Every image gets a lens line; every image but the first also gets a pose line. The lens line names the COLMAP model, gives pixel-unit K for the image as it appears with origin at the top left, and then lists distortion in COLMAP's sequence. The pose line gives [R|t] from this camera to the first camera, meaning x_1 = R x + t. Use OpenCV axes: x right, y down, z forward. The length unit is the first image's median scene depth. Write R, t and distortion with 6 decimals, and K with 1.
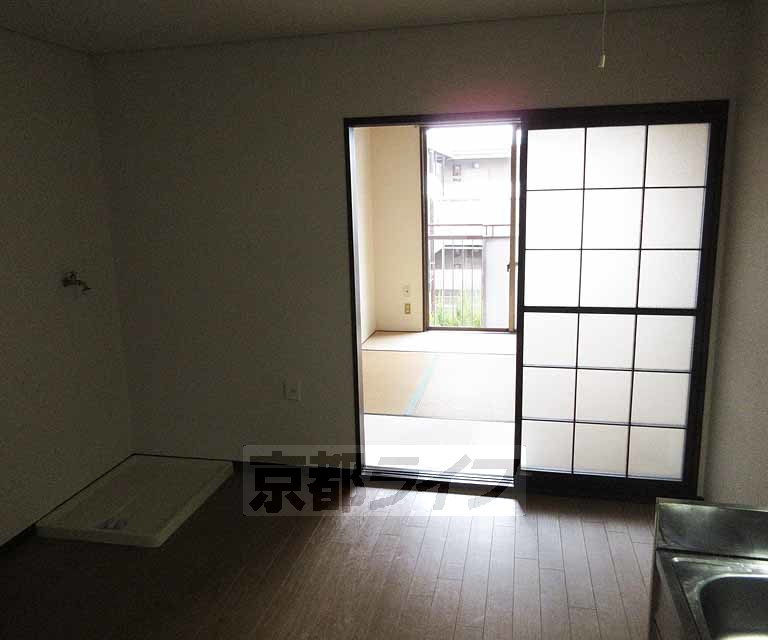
lens RADIAL K [[642.4, 0, 384.0], [0, 642.4, 320.0], [0, 0, 1]] dist [-0.007659, 0.001302]
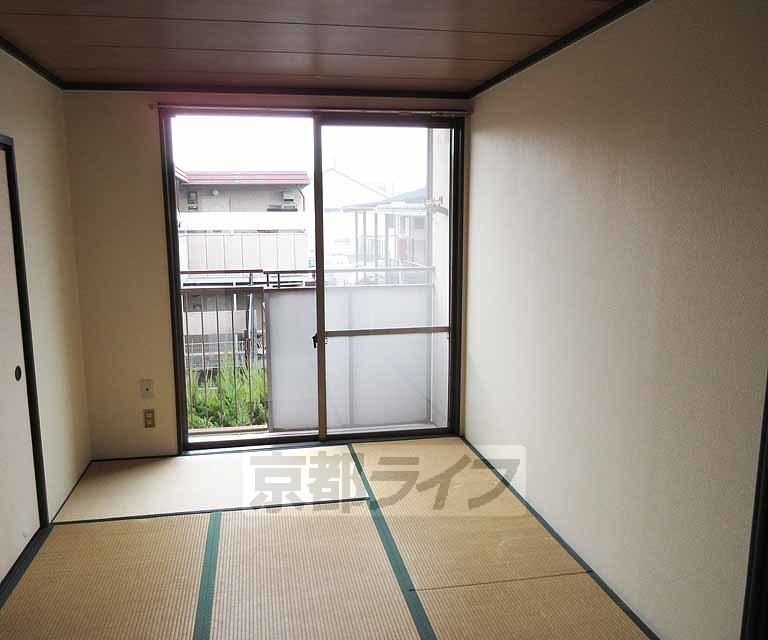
lens RADIAL K [[642.4, 0, 384.0], [0, 642.4, 320.0], [0, 0, 1]] dist [-0.007659, 0.001302]
pose [[0.920969, -0.057070, 0.385434, 0.004797], [0.074603, 0.996741, -0.030675, -0.024473], [-0.382428, 0.057005, 0.922225, 0.133142]]
